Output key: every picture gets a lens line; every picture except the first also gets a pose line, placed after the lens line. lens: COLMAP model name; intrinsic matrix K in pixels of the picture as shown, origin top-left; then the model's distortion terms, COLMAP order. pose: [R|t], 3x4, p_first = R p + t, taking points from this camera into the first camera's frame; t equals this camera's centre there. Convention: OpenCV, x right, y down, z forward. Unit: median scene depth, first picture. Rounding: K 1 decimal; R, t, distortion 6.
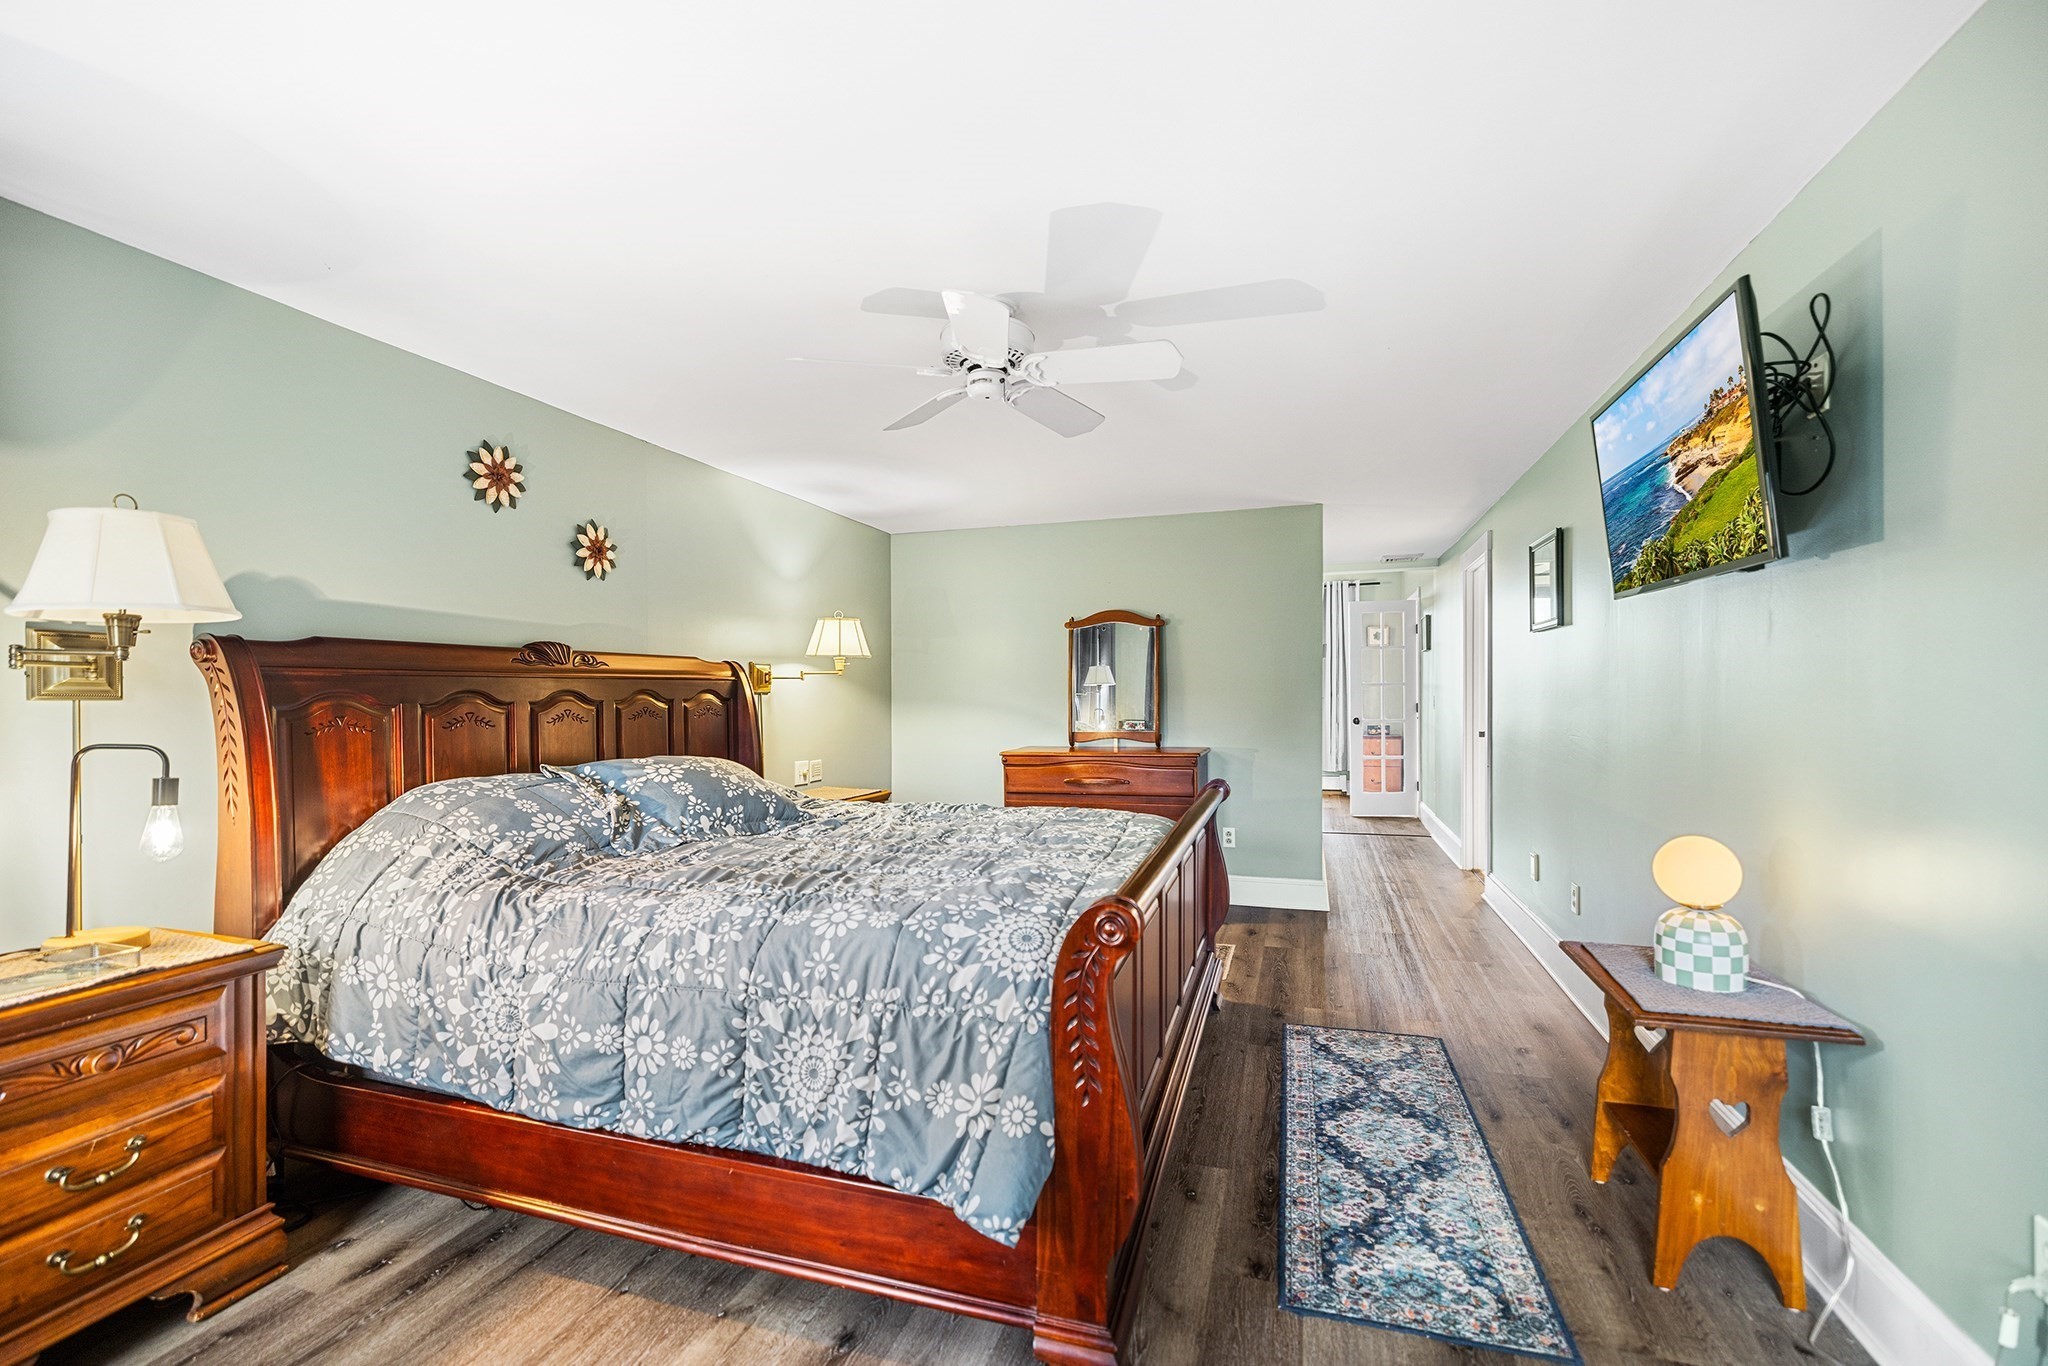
lens RADIAL K [[865.5, 0, 1023.8], [0, 865.5, 691.4], [0, 0, 1]] dist [0.000997, -0.000215]
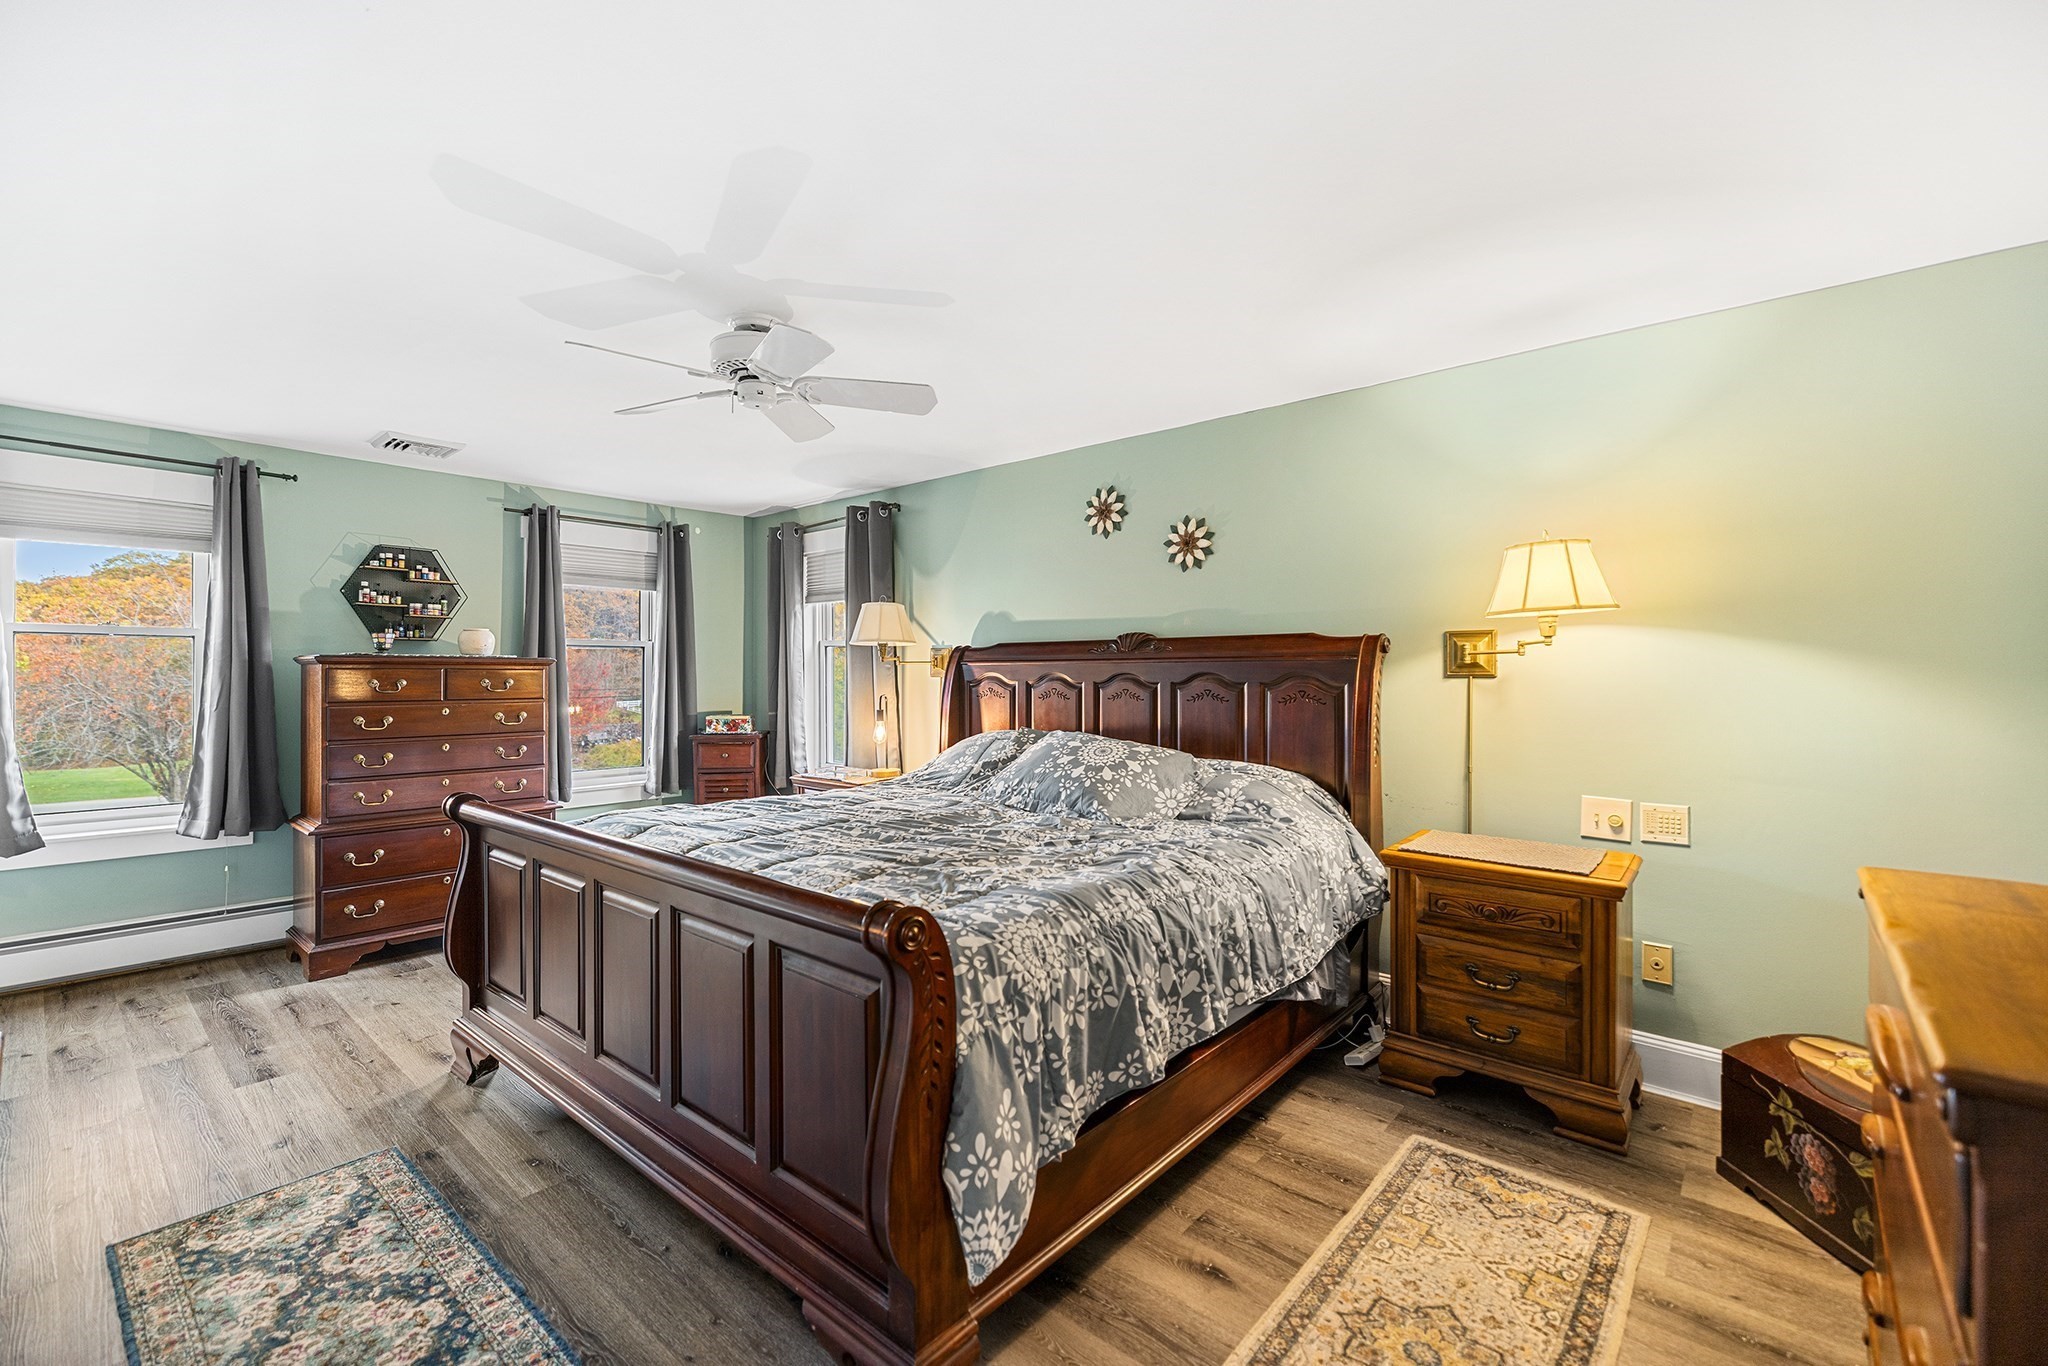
lens RADIAL K [[865.5, 0, 1018.1], [0, 865.5, 675.5], [0, 0, 1]] dist [0.000997, -0.000215]
pose [[-0.394502, 0.009349, -0.918847, 0.668357], [0.003028, 0.999956, 0.008874, -0.010261], [0.918890, 0.000718, -0.394513, 1.416721]]
